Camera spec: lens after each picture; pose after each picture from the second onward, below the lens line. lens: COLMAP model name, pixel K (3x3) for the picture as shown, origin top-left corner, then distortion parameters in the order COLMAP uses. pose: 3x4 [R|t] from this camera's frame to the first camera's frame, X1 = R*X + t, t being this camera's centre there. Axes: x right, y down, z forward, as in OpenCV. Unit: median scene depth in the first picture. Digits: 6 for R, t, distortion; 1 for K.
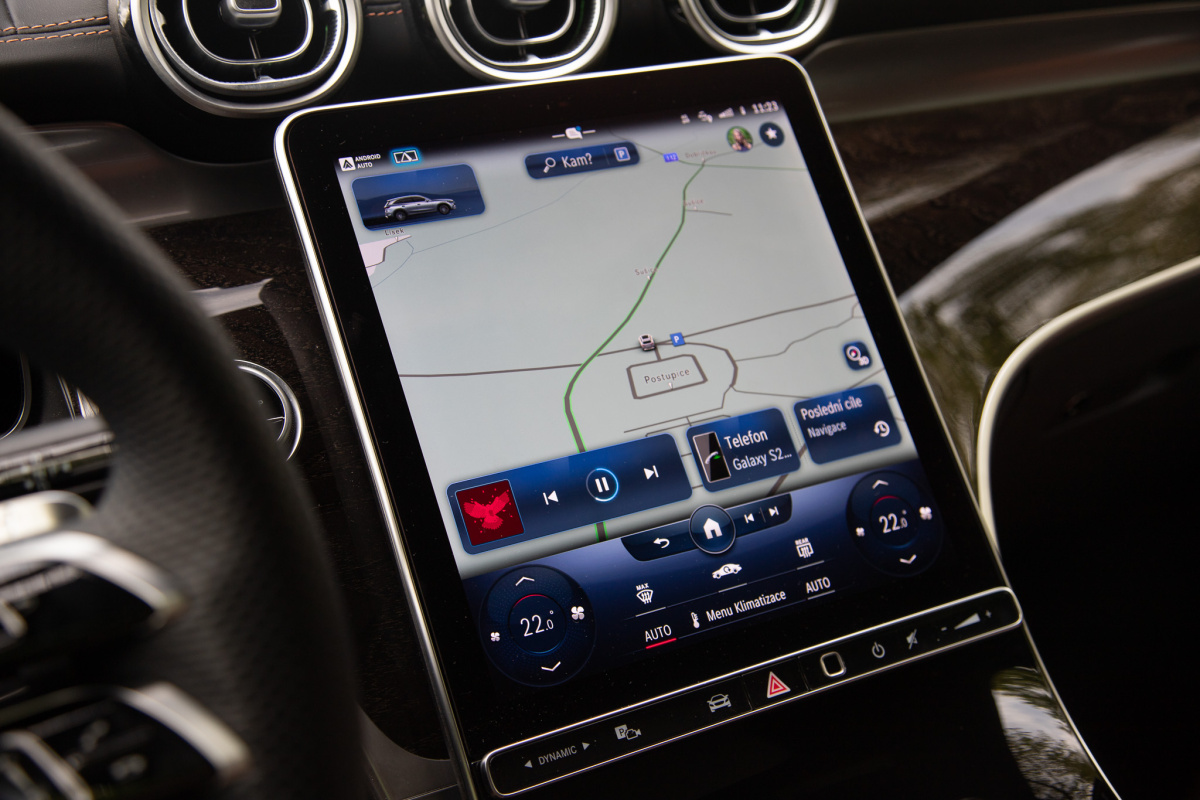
lens RADIAL K [[1488.5, 0, 600.3], [0, 1488.5, 405.0], [0, 0, 1]] dist [0.058401, 0.000000]
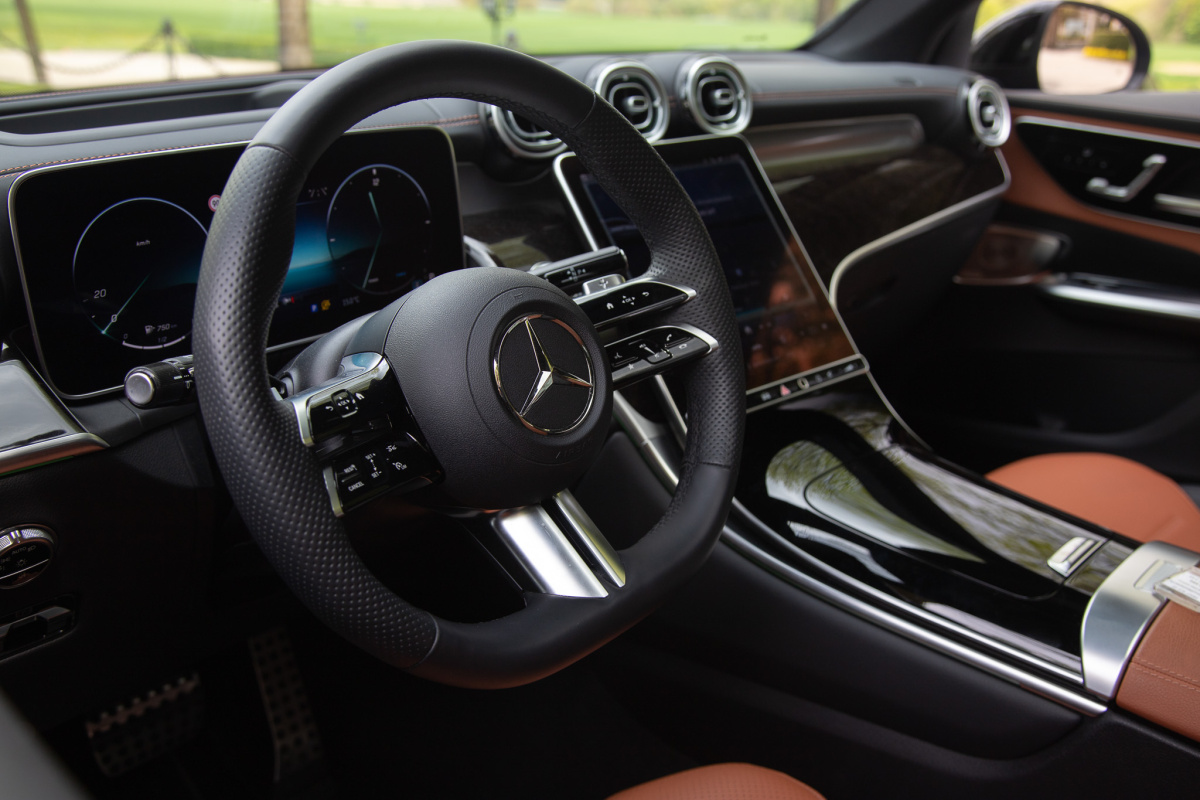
lens RADIAL K [[1148.4, 0, 603.6], [0, 1148.4, 397.3], [0, 0, 1]] dist [-0.015358, 0.000000]
pose [[0.971997, -0.056207, 0.228172, -0.562002], [0.065005, 0.997396, -0.031220, 0.228654], [-0.225823, 0.045178, 0.973120, -0.693634]]
